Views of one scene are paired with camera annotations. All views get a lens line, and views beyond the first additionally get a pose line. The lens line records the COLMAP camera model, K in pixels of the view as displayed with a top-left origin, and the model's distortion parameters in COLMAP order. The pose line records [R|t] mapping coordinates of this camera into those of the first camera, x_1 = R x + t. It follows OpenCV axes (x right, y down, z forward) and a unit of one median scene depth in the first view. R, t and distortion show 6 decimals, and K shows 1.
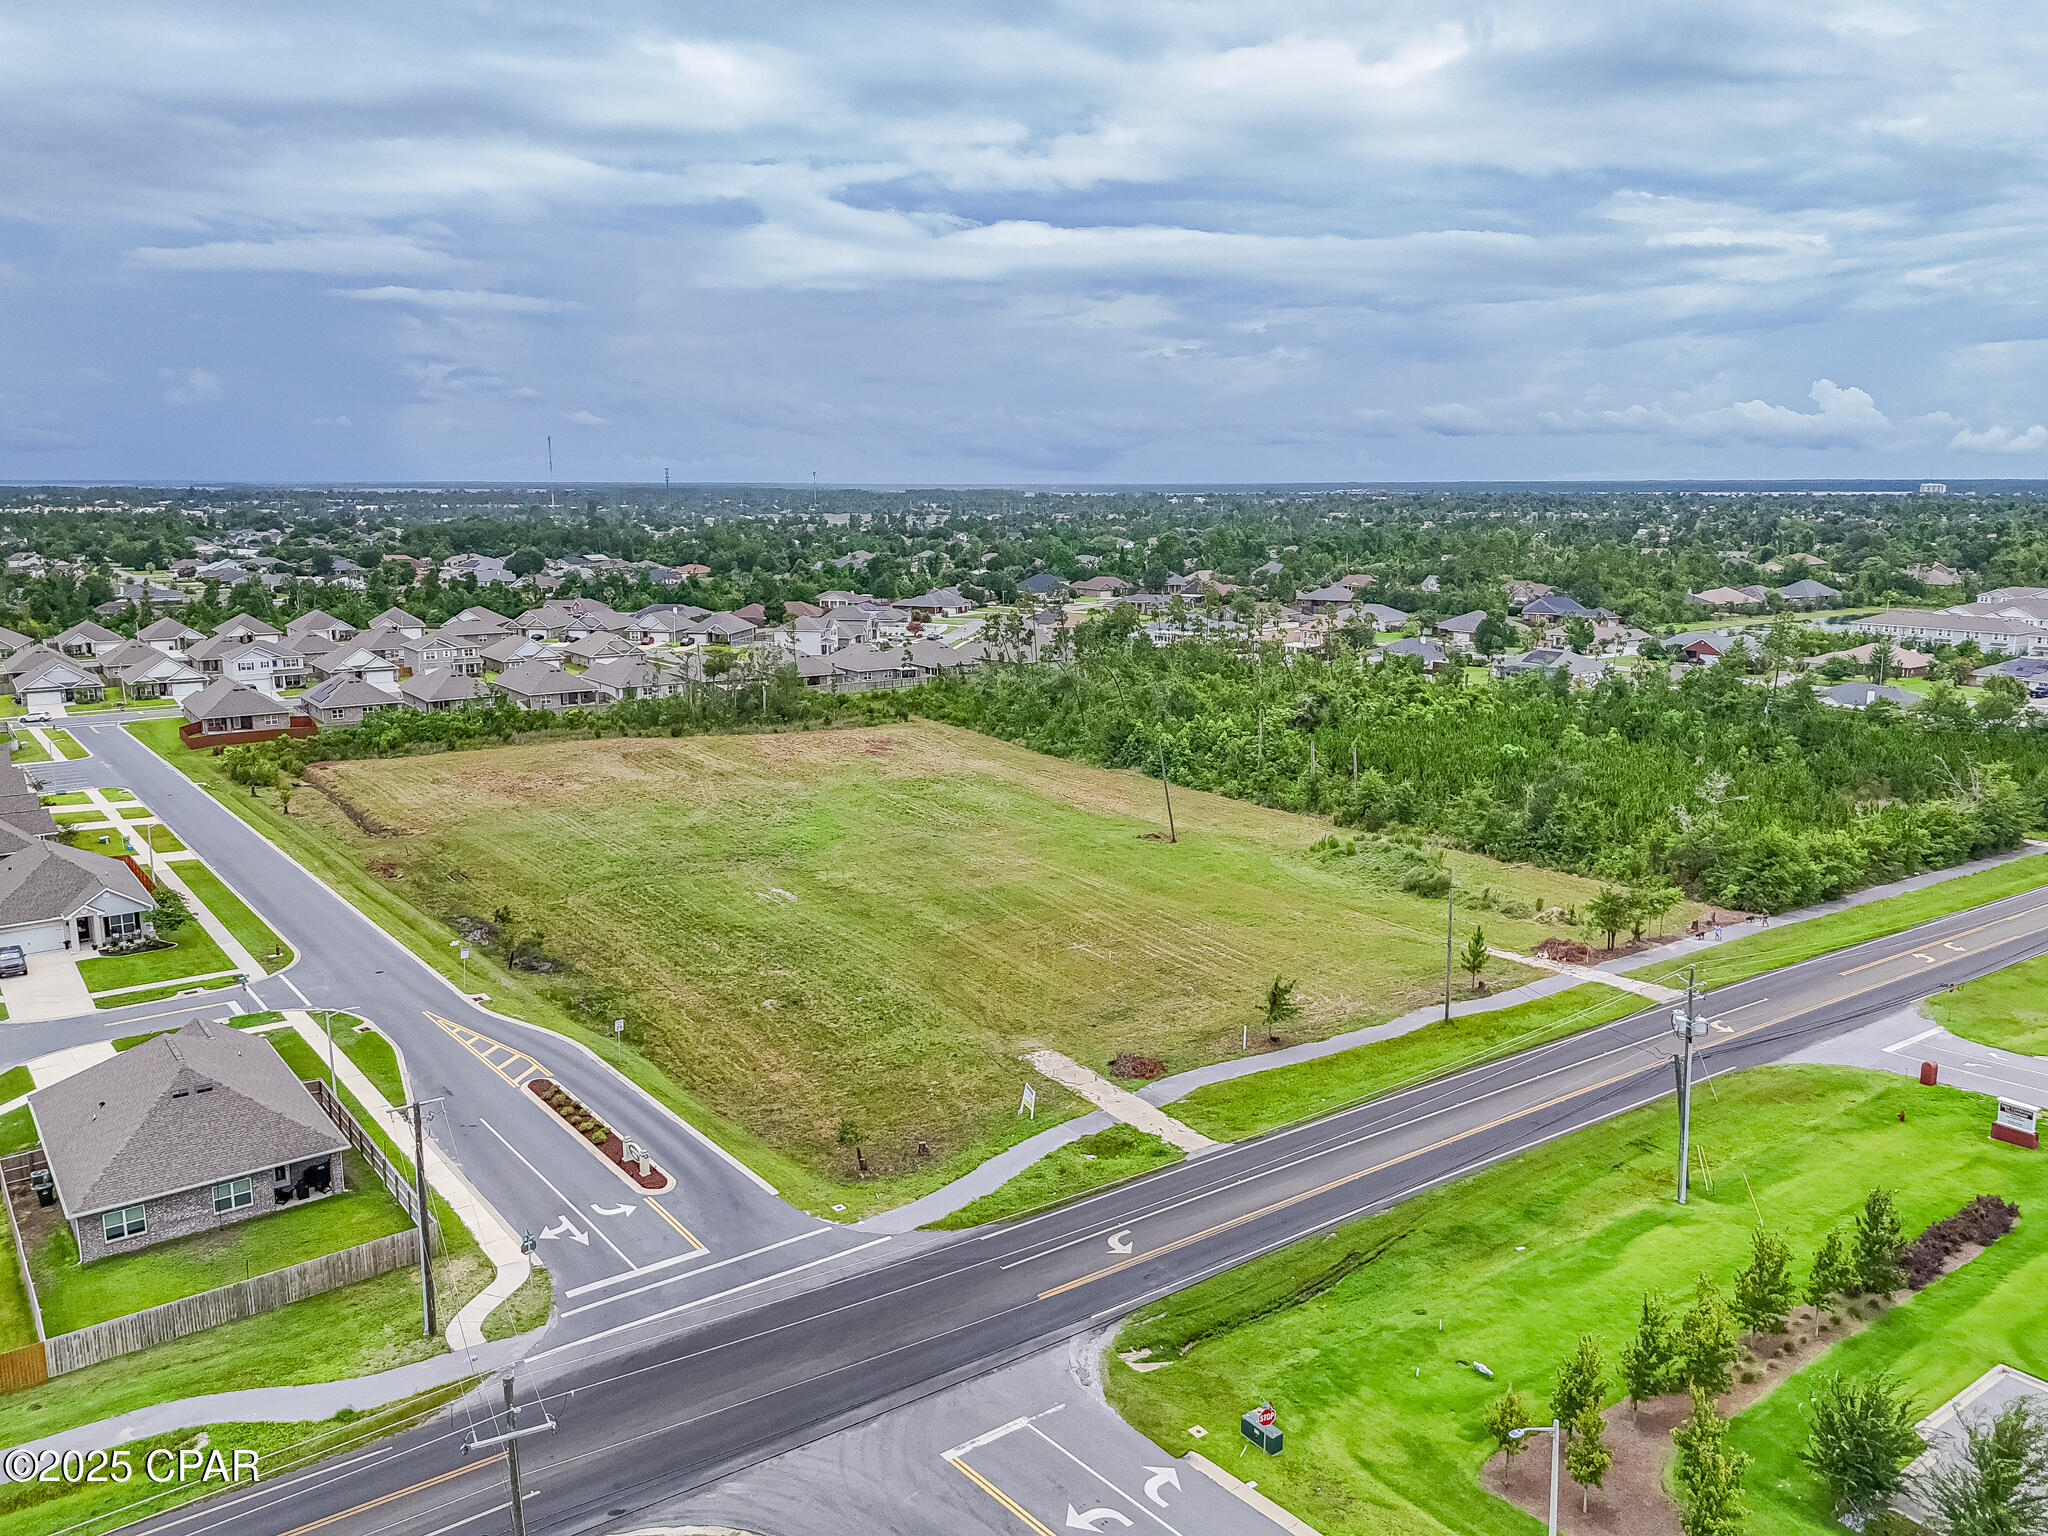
lens RADIAL K [[1501.0, 0, 1030.6], [0, 1501.0, 791.9], [0, 0, 1]] dist [0.067294, -0.060751]
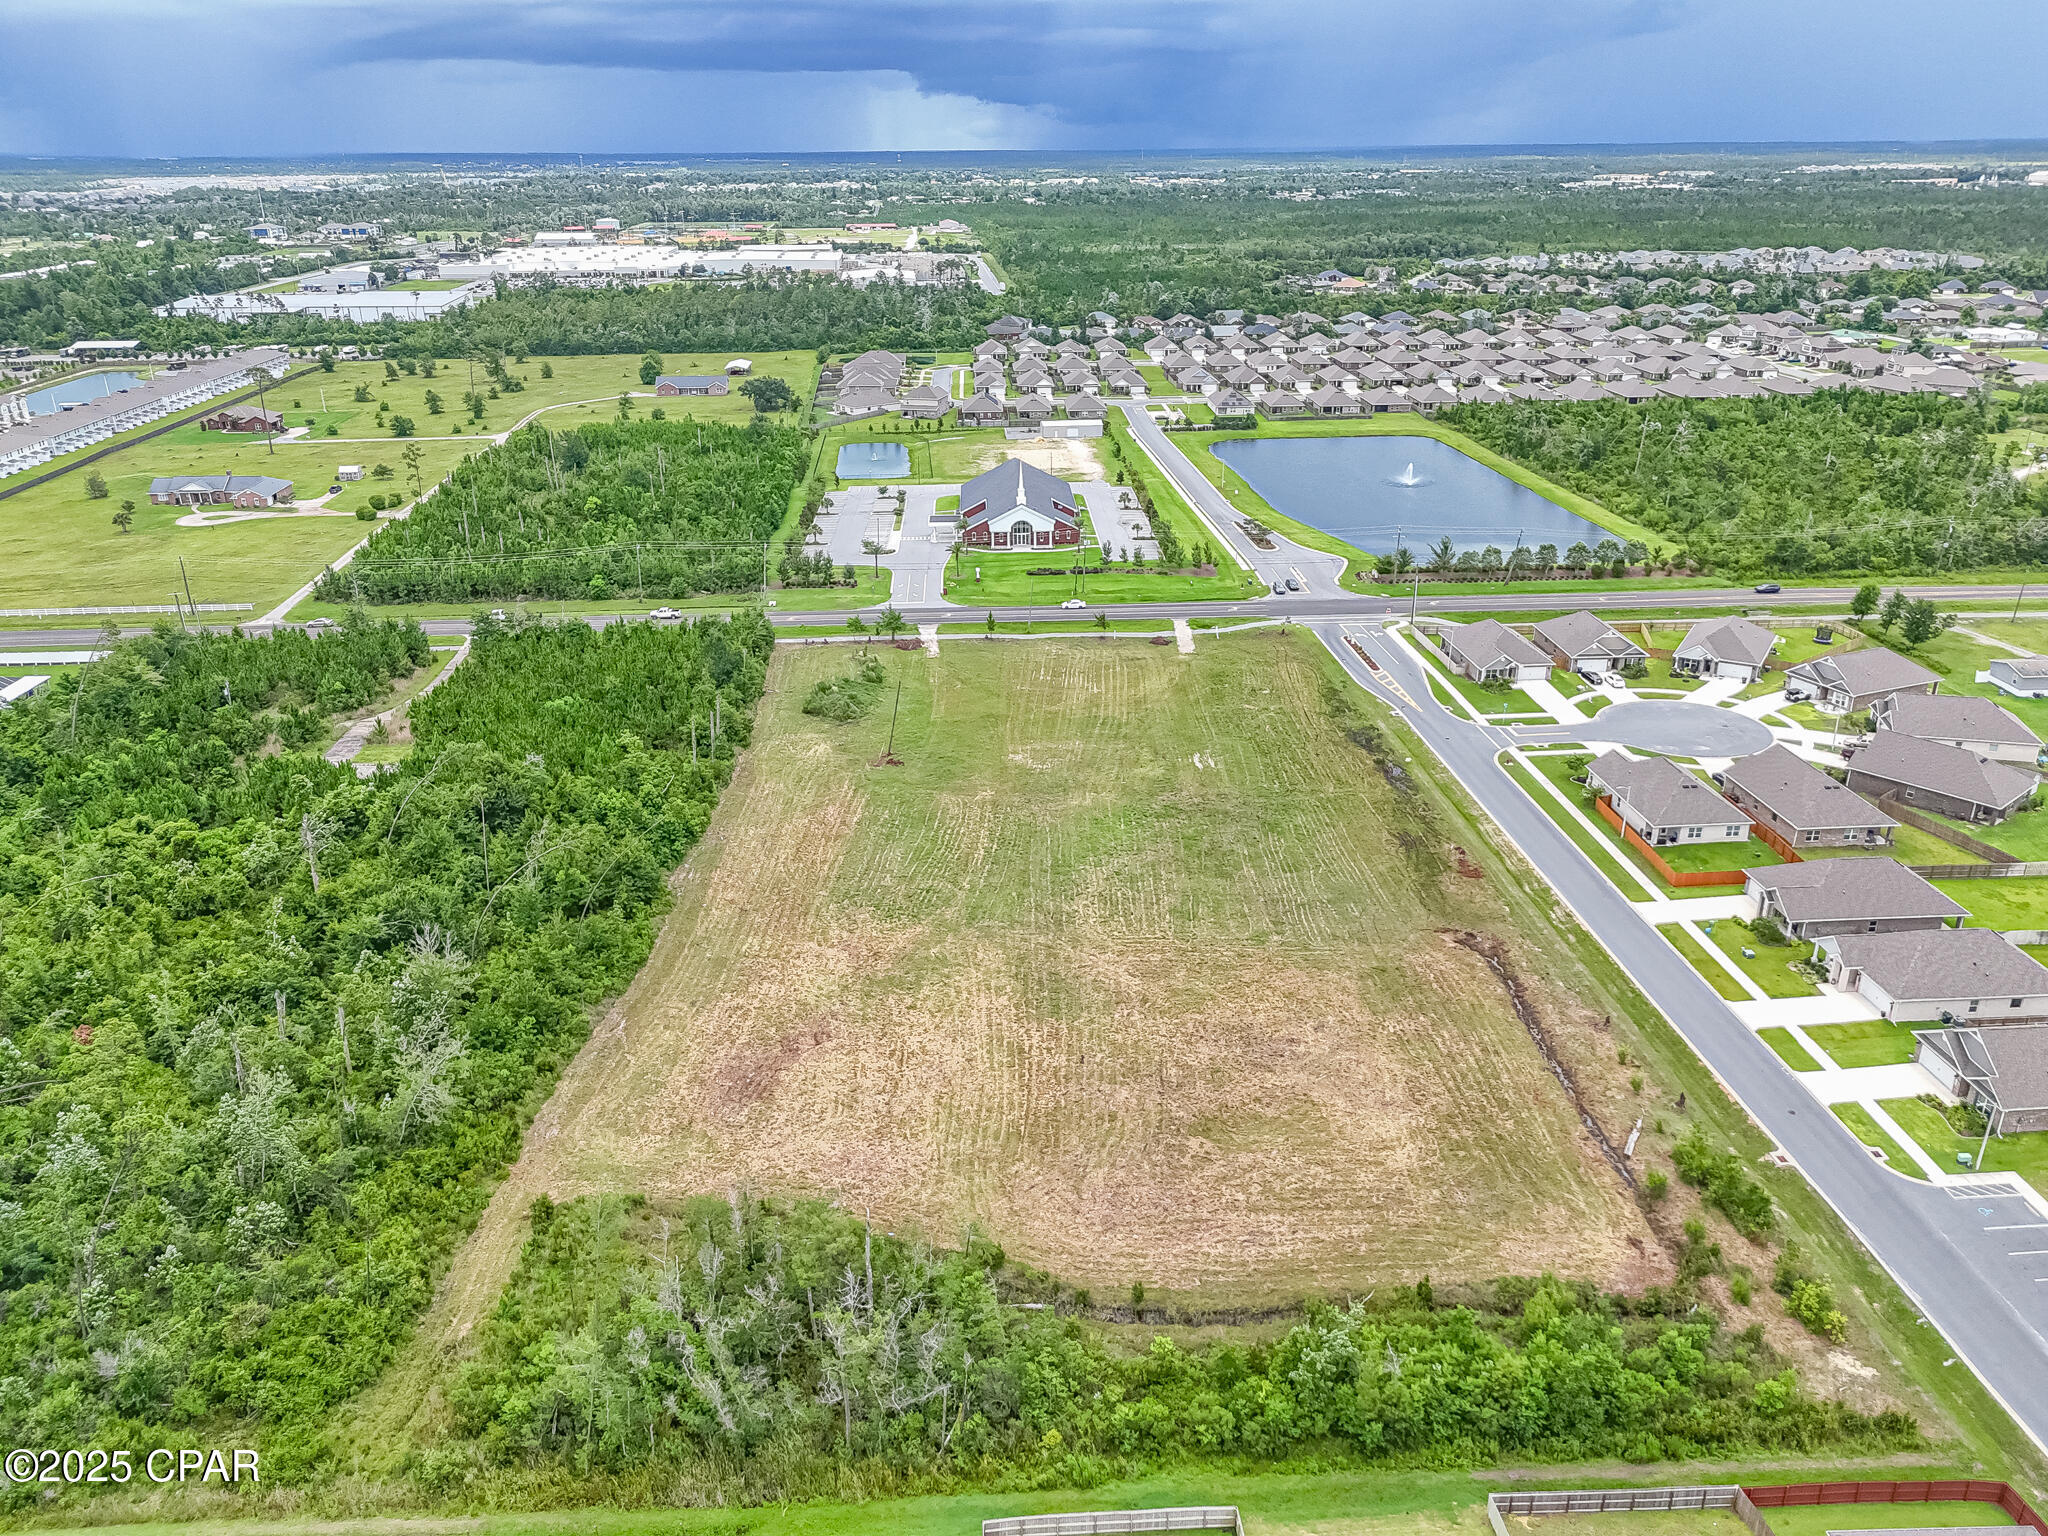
lens RADIAL K [[1516.6, 0, 1032.6], [0, 1516.6, 783.0], [0, 0, 1]] dist [0.069654, -0.061245]
pose [[-0.837884, -0.200097, 0.507849, -0.865657], [0.126479, 0.833895, 0.537235, -0.810109], [-0.530993, 0.514373, -0.673400, 2.297495]]
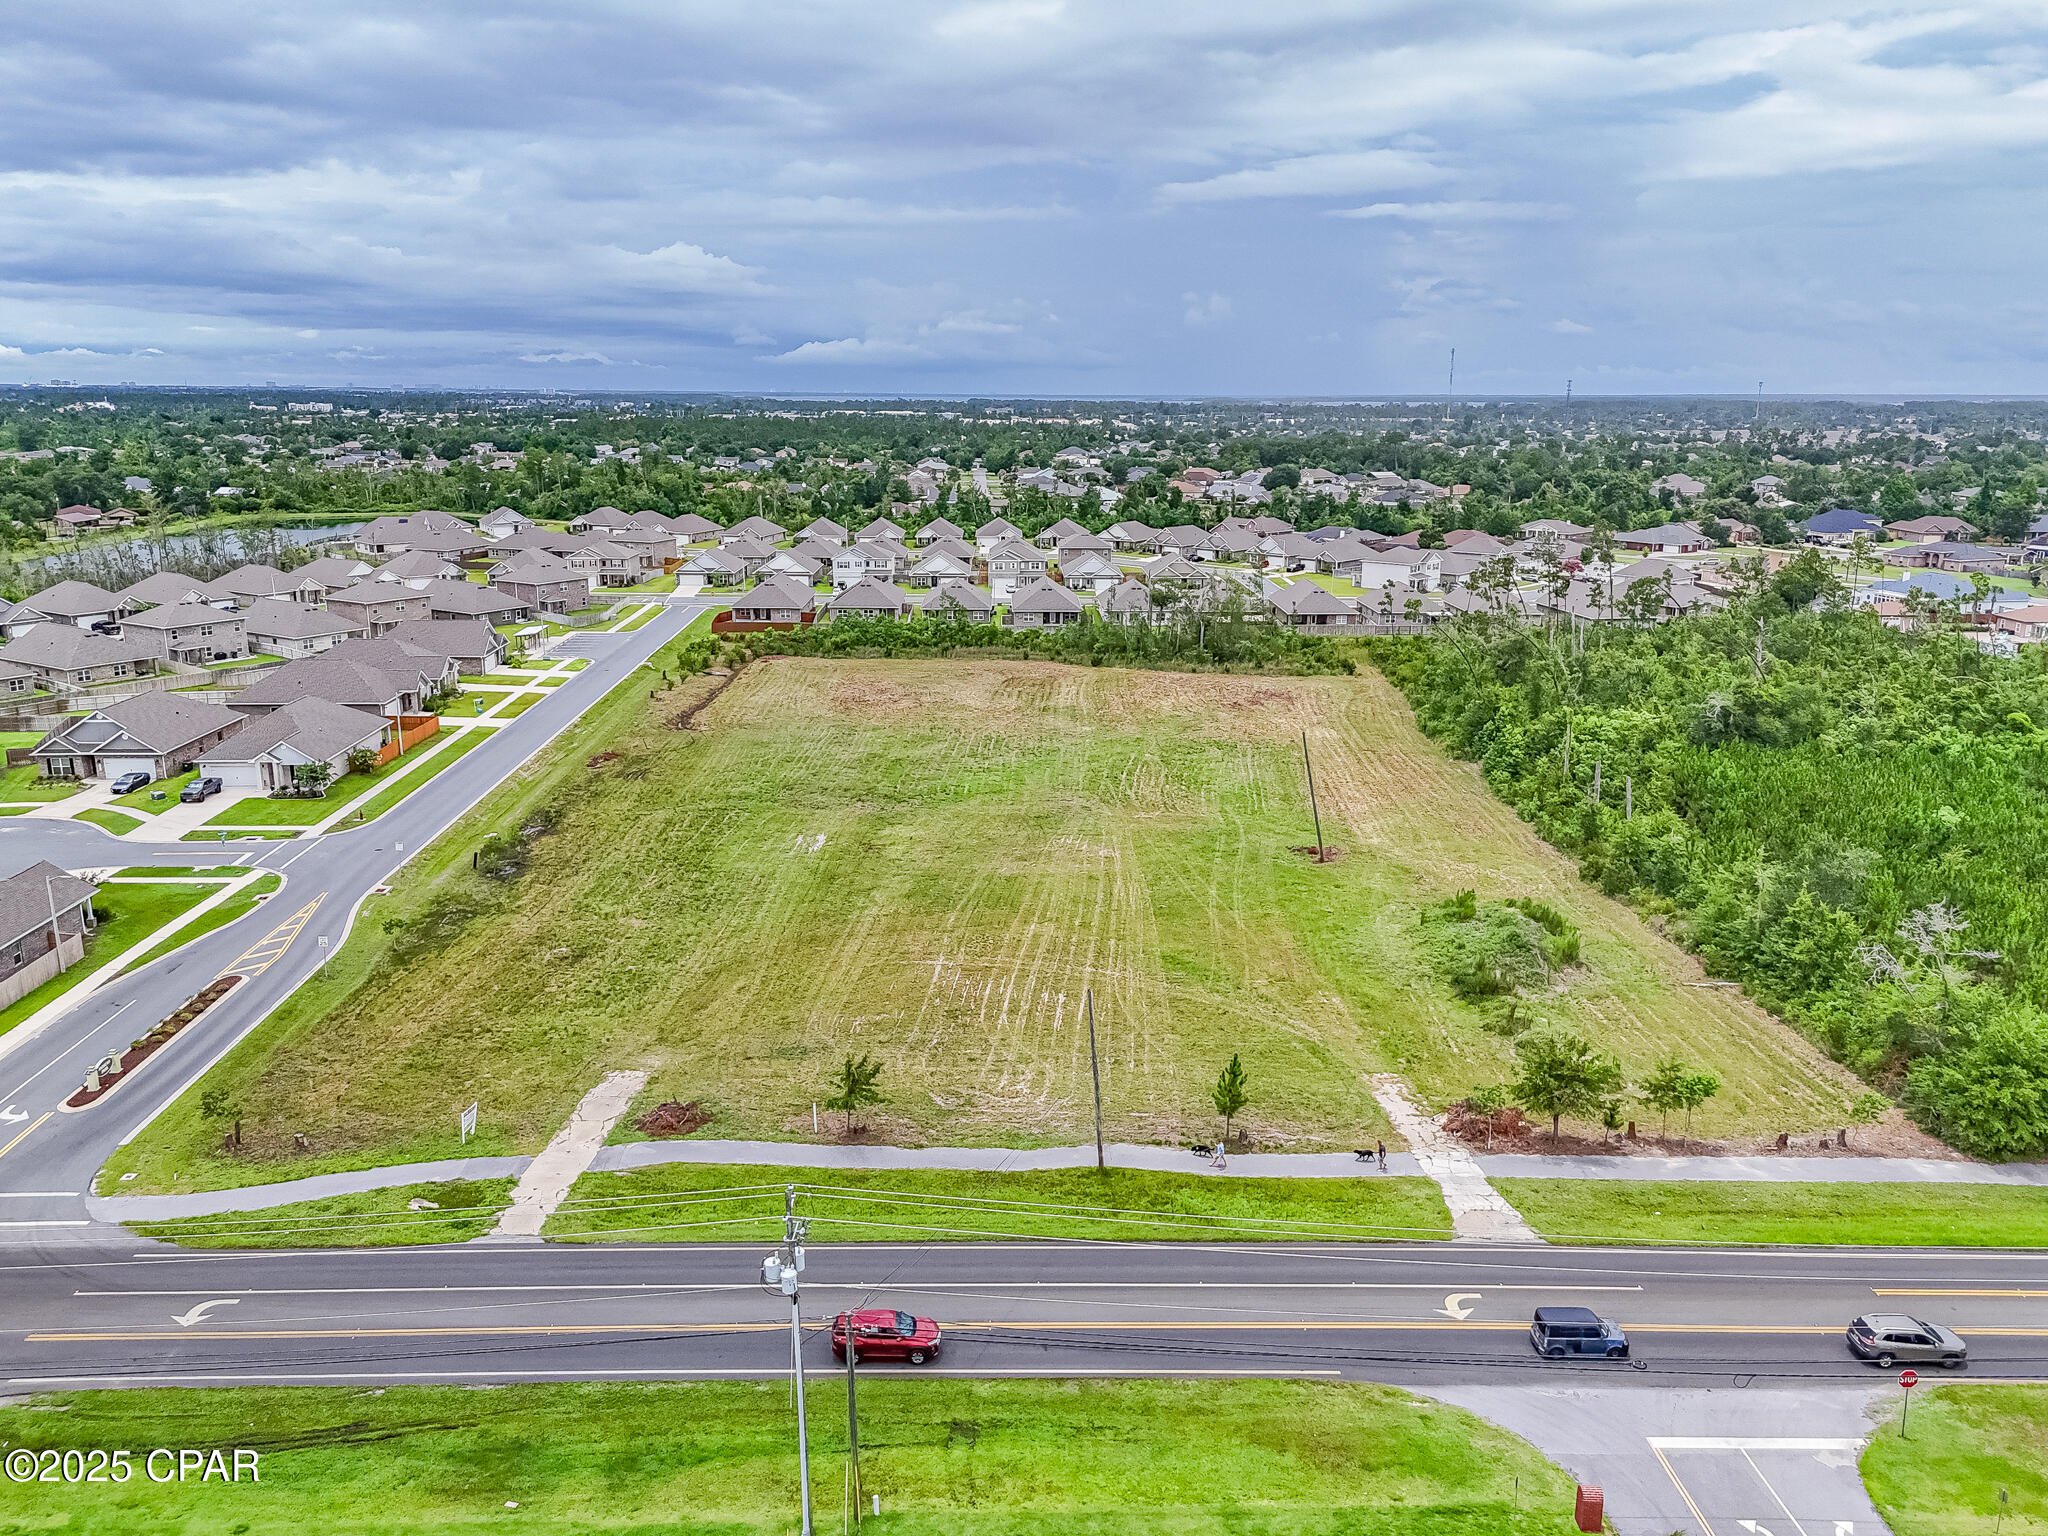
lens RADIAL K [[1516.6, 0, 1032.6], [0, 1516.6, 783.0], [0, 0, 1]] dist [0.069654, -0.061245]
pose [[0.823297, 0.145841, -0.548554, 0.499908], [-0.120353, 0.989306, 0.082391, -0.068354], [0.554704, -0.001812, 0.832046, 0.311598]]
